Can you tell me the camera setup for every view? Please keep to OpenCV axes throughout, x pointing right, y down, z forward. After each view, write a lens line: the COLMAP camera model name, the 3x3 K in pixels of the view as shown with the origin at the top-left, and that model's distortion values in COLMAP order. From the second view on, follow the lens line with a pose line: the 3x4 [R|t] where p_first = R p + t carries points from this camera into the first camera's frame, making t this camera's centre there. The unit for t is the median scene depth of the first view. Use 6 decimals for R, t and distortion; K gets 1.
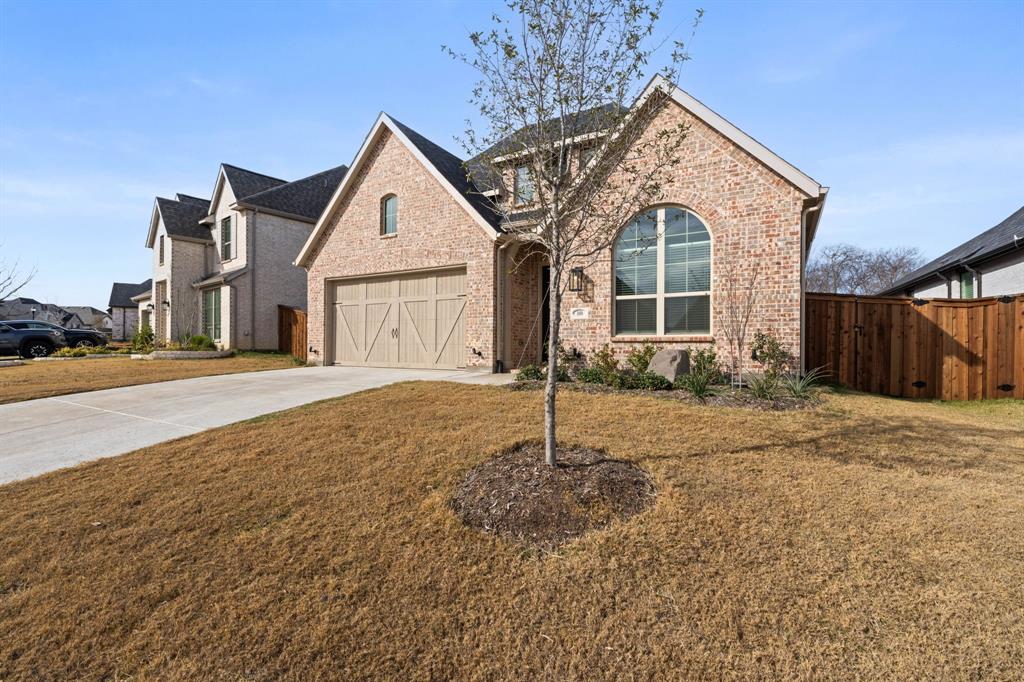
lens RADIAL K [[353.6, 0, 521.2], [0, 353.6, 338.1], [0, 0, 1]] dist [-0.002921, 0.000001]
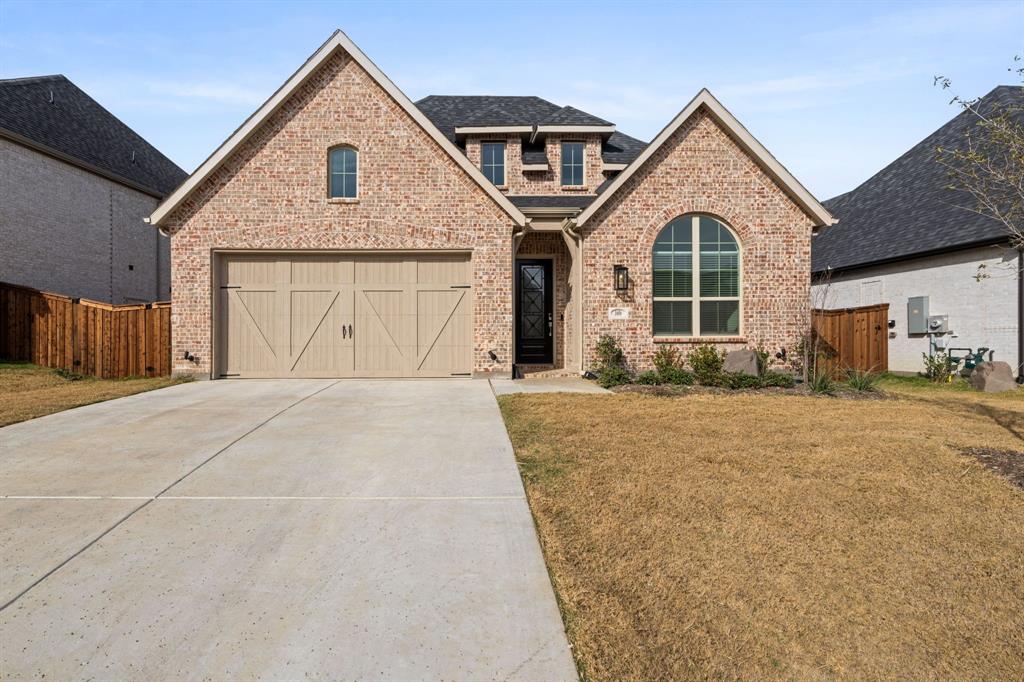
lens RADIAL K [[353.6, 0, 521.2], [0, 353.6, 338.1], [0, 0, 1]] dist [-0.002921, 0.000001]
pose [[0.908497, -0.000532, 0.417891, -0.485461], [-0.001225, 0.999992, 0.003935, -0.005571], [-0.417890, -0.004087, 0.908488, 0.237272]]
